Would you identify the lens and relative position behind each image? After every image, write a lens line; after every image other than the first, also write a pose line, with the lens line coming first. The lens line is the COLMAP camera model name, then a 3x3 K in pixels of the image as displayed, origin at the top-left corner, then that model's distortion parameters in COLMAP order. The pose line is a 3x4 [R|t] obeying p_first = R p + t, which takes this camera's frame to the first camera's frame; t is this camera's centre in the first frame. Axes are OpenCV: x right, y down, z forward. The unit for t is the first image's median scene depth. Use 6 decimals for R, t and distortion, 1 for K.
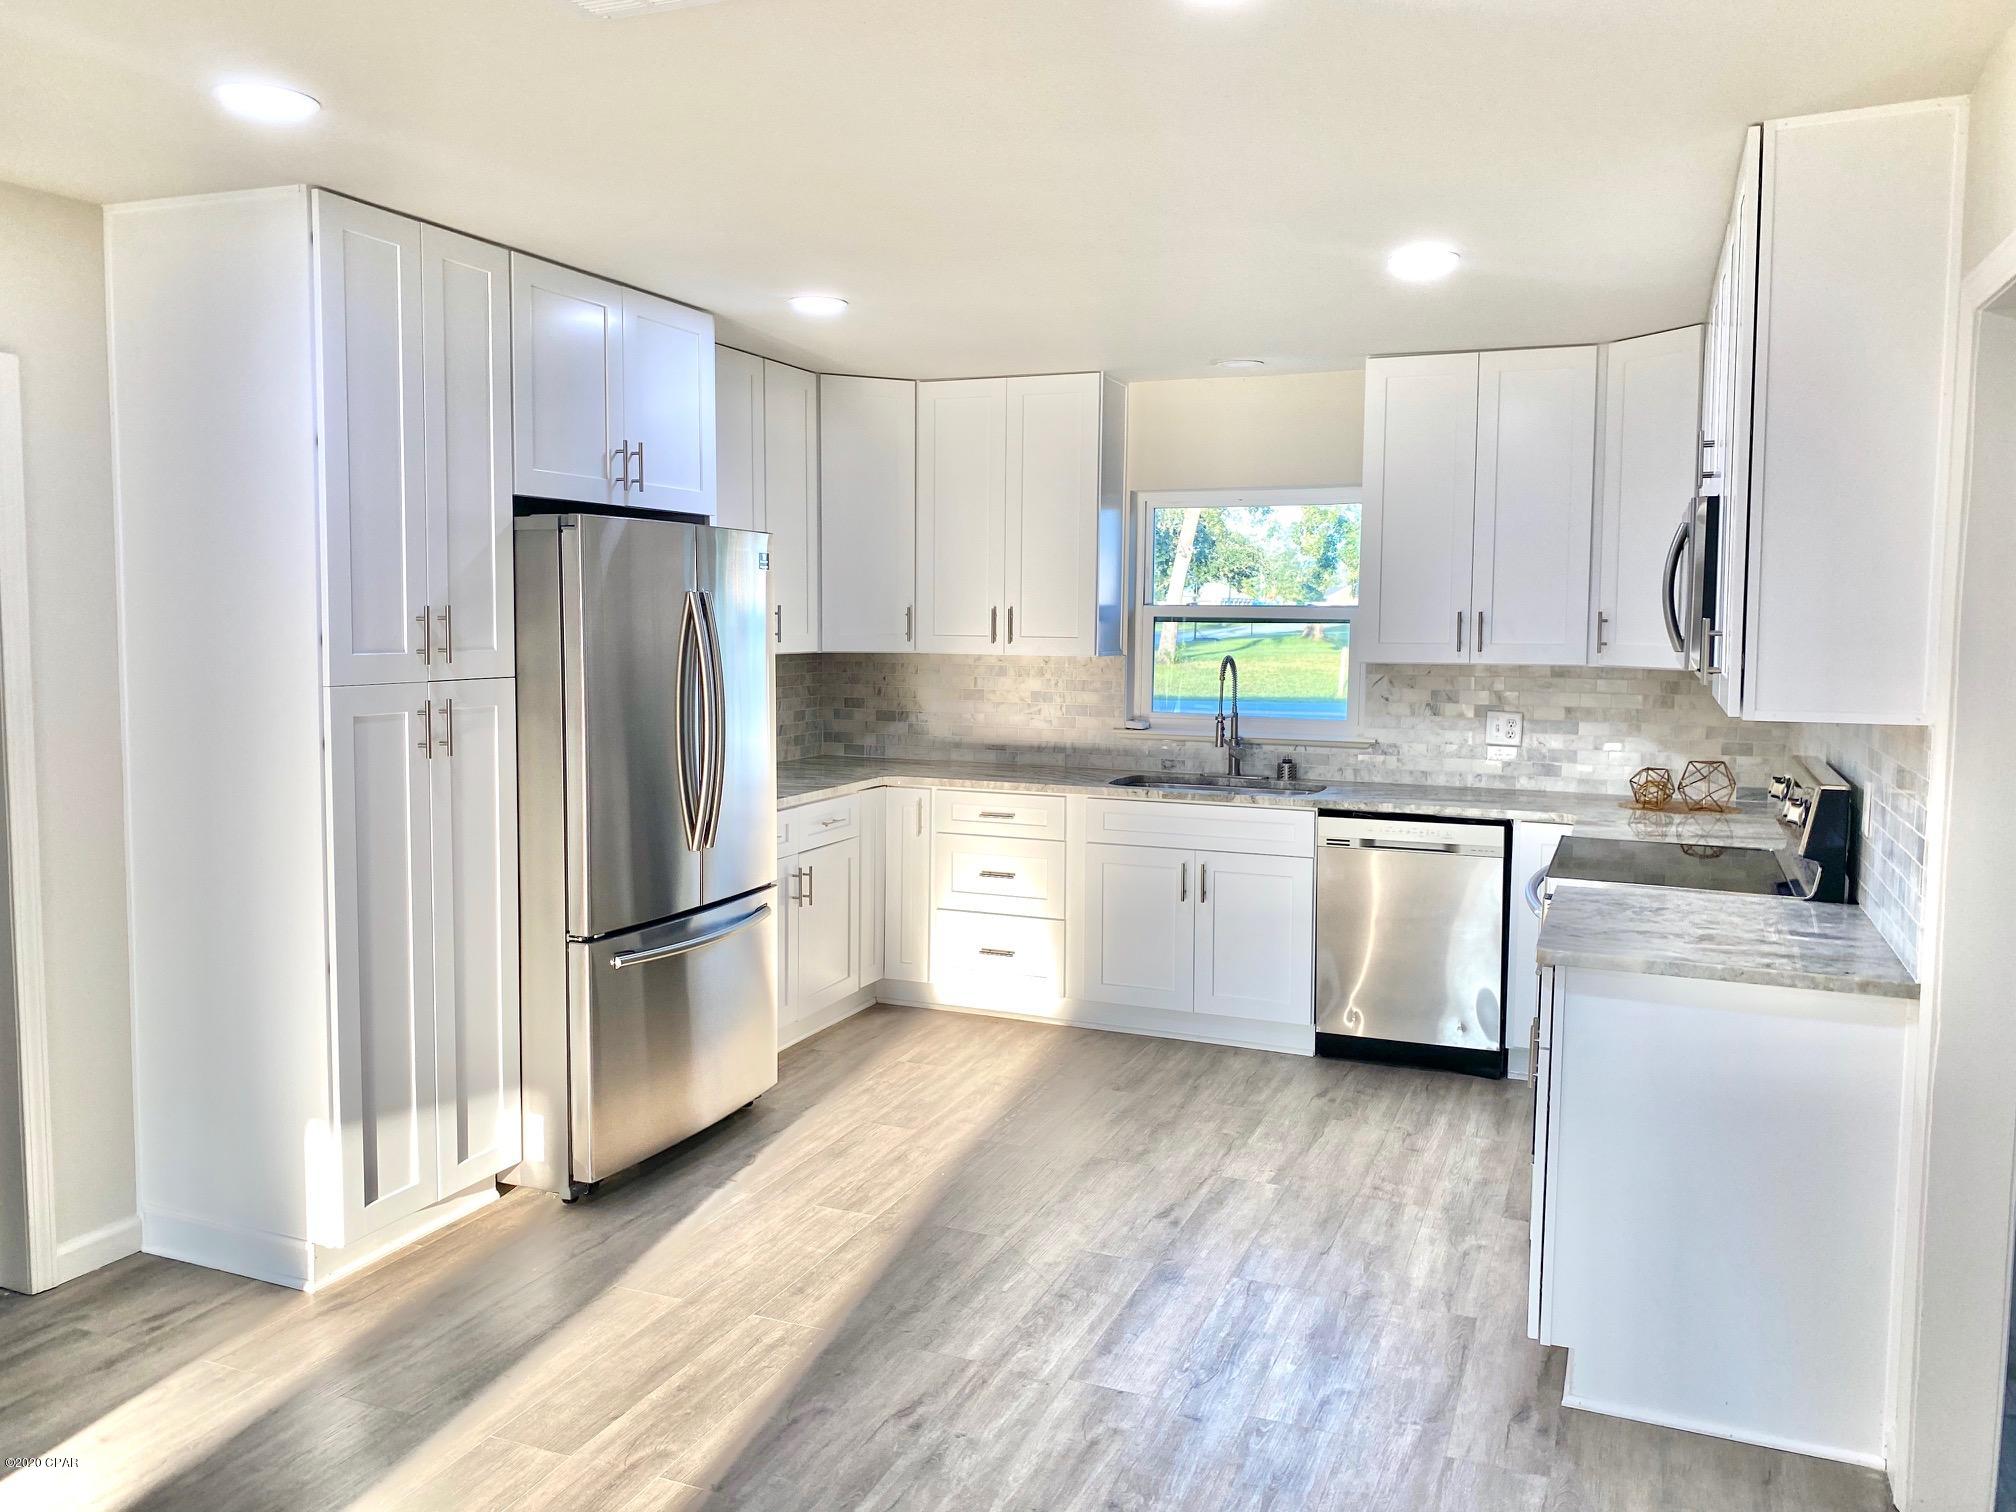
lens RADIAL K [[1554.6, 0, 1016.7], [0, 1554.6, 748.6], [0, 0, 1]] dist [0.059980, -0.007272]
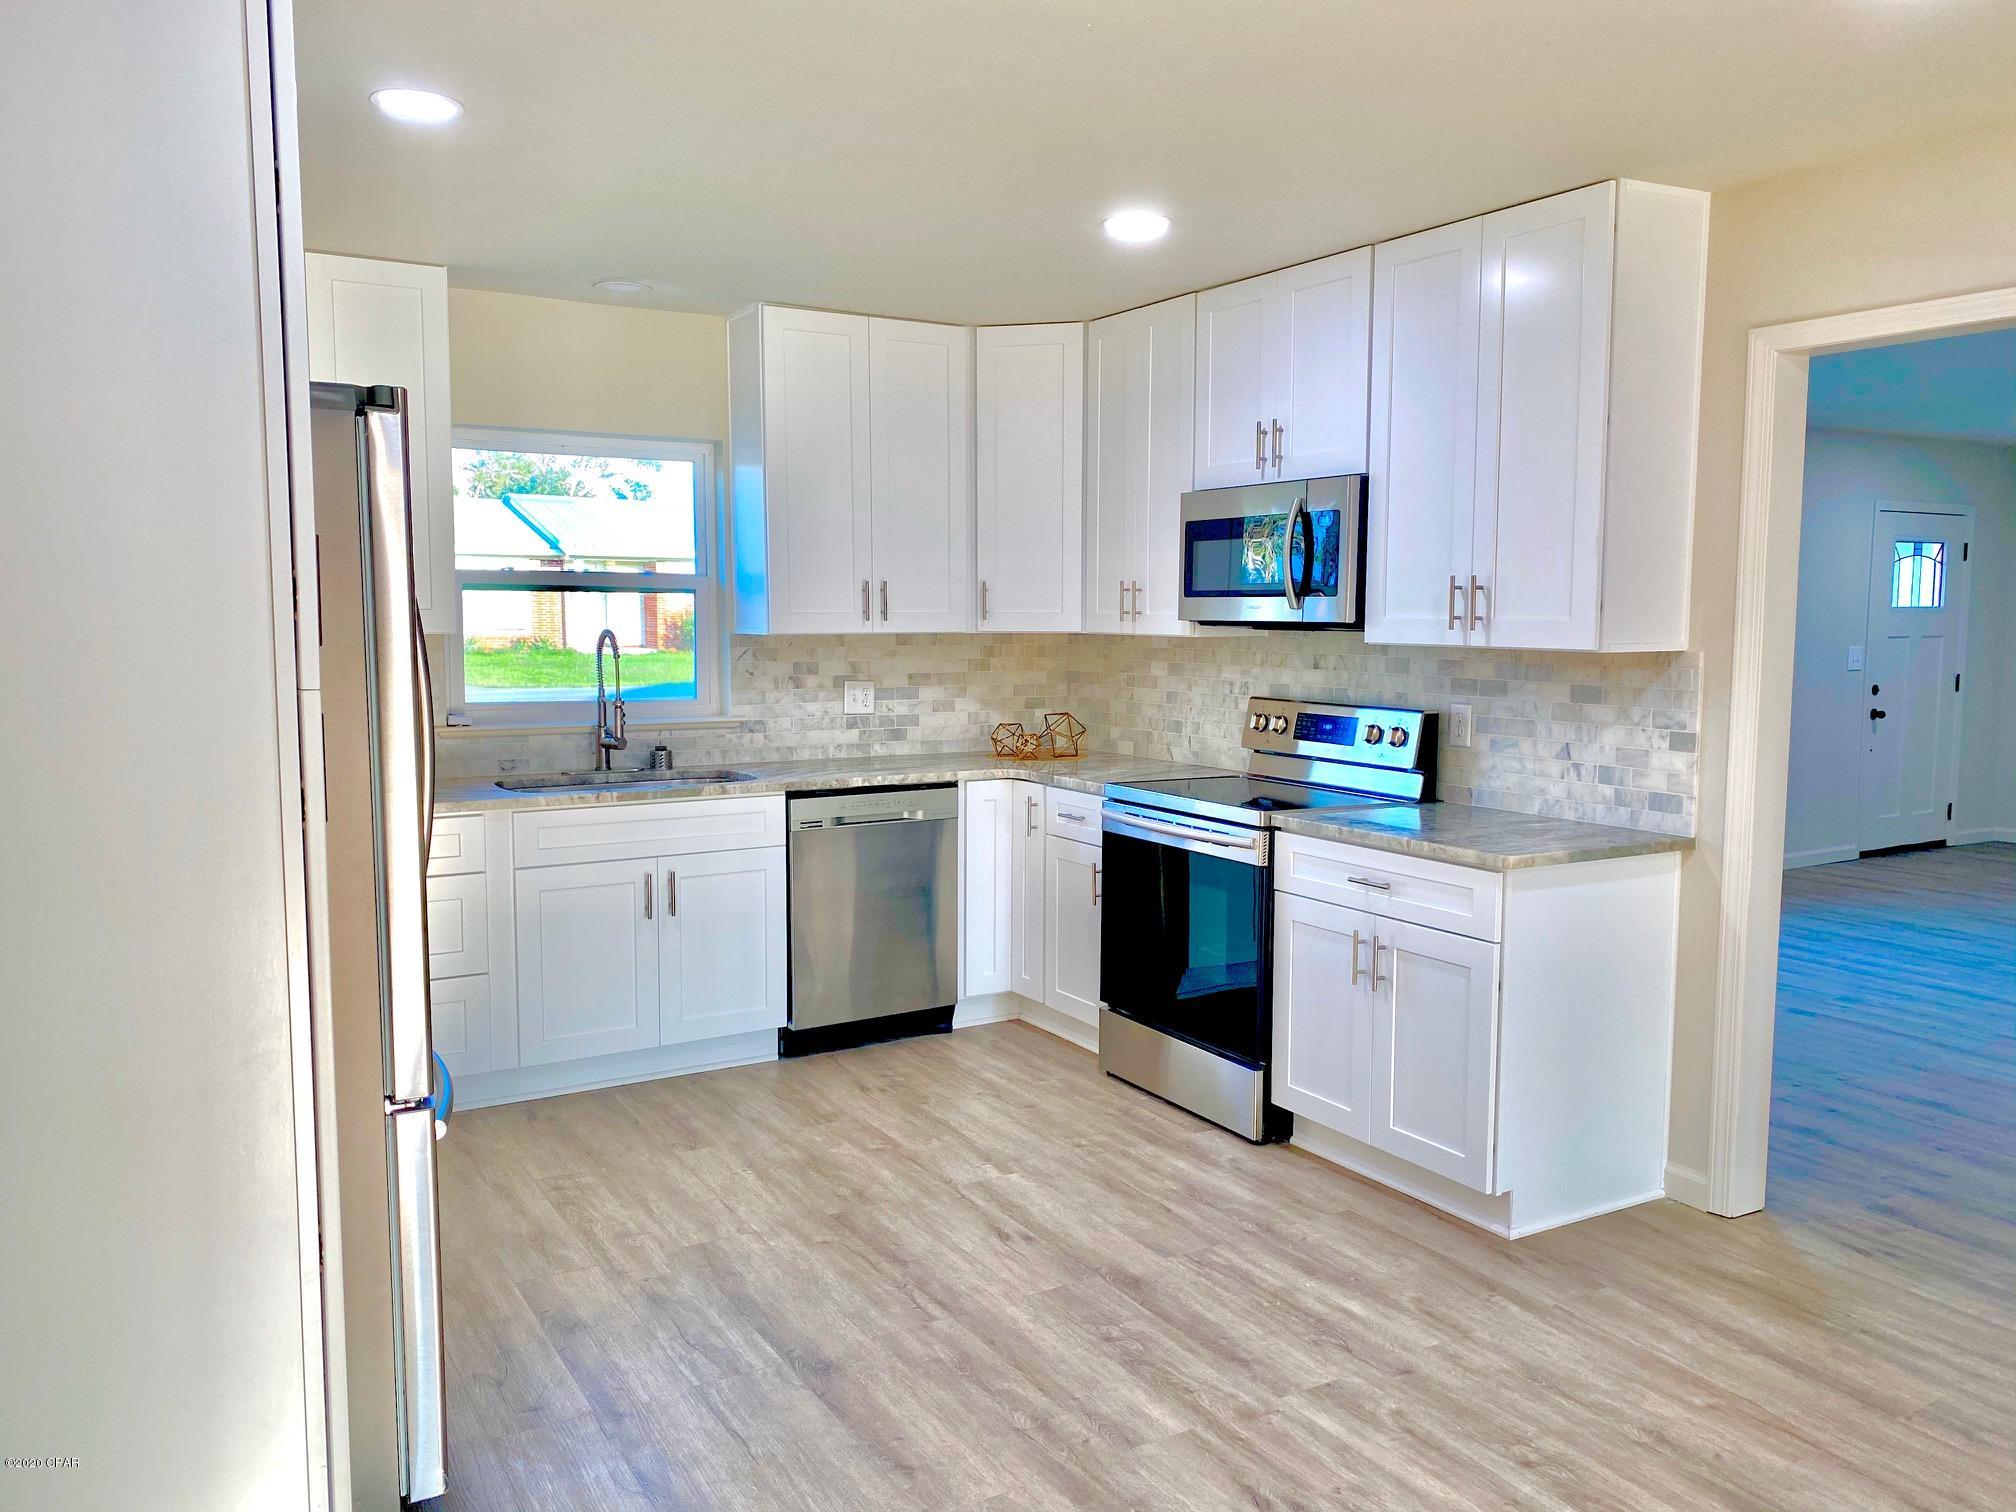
lens RADIAL K [[1554.8, 0, 1008.0], [0, 1554.8, 756.0], [0, 0, 1]] dist [0.160774, -0.221237]
pose [[0.594158, -0.084697, 0.799876, -0.467248], [0.072975, 0.996016, 0.051259, -0.020802], [-0.801031, 0.027915, 0.597972, 0.334351]]
